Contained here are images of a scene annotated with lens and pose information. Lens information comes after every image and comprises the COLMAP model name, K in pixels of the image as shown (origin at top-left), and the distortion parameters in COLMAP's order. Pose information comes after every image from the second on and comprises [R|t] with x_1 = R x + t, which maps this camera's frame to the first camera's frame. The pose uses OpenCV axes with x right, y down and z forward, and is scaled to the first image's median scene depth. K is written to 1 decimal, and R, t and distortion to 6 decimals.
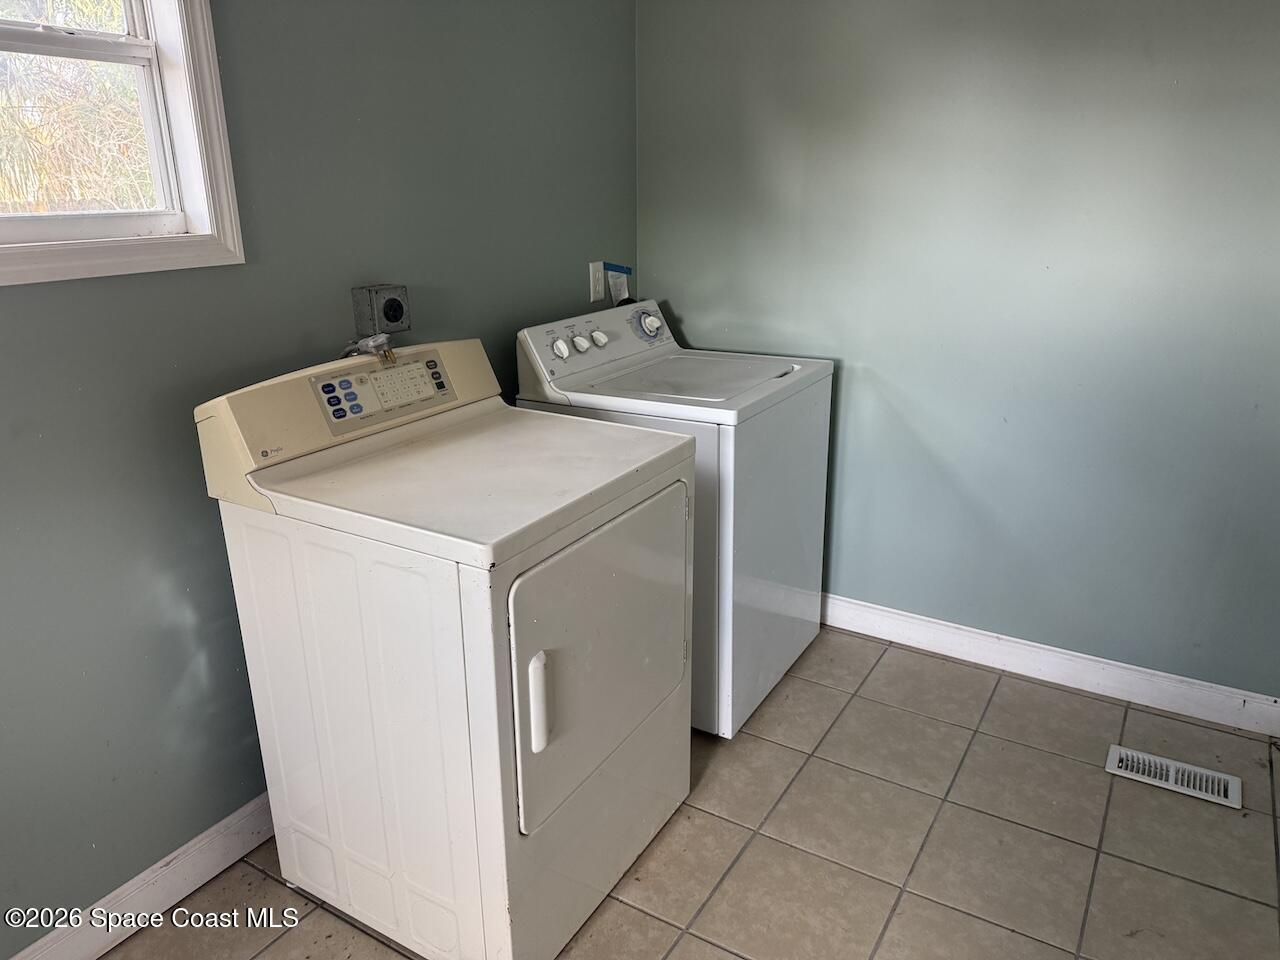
lens RADIAL K [[895.0, 0, 638.6], [0, 895.0, 480.8], [0, 0, 1]] dist [0.002404, -0.001606]
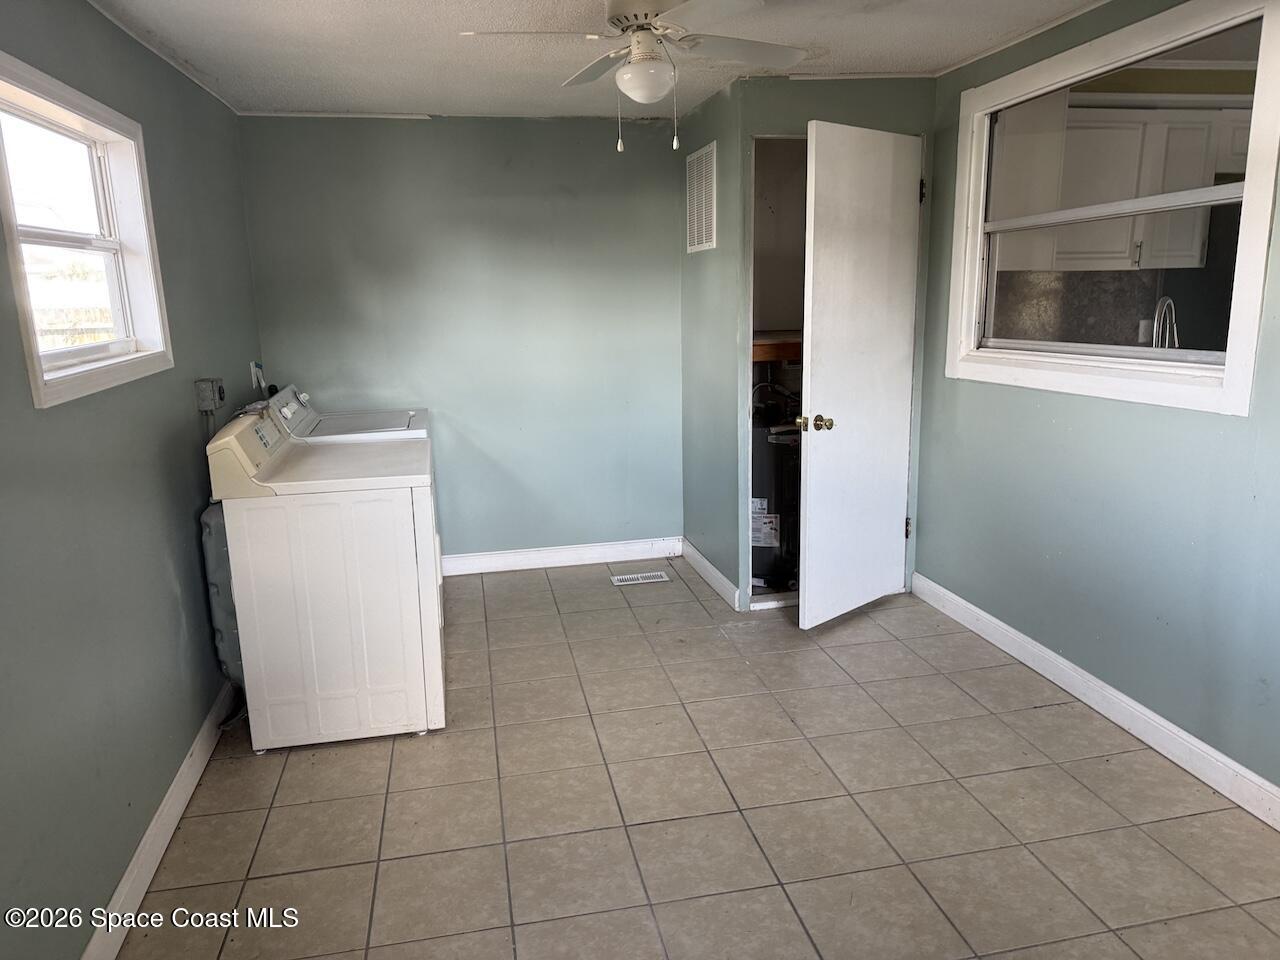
lens RADIAL K [[895.0, 0, 639.8], [0, 895.0, 480.8], [0, 0, 1]] dist [0.002404, -0.001606]
pose [[0.727674, -0.157949, 0.667489, -0.832624], [0.228627, 0.973330, -0.018920, 0.162035], [-0.646699, 0.166374, 0.744379, -0.642955]]
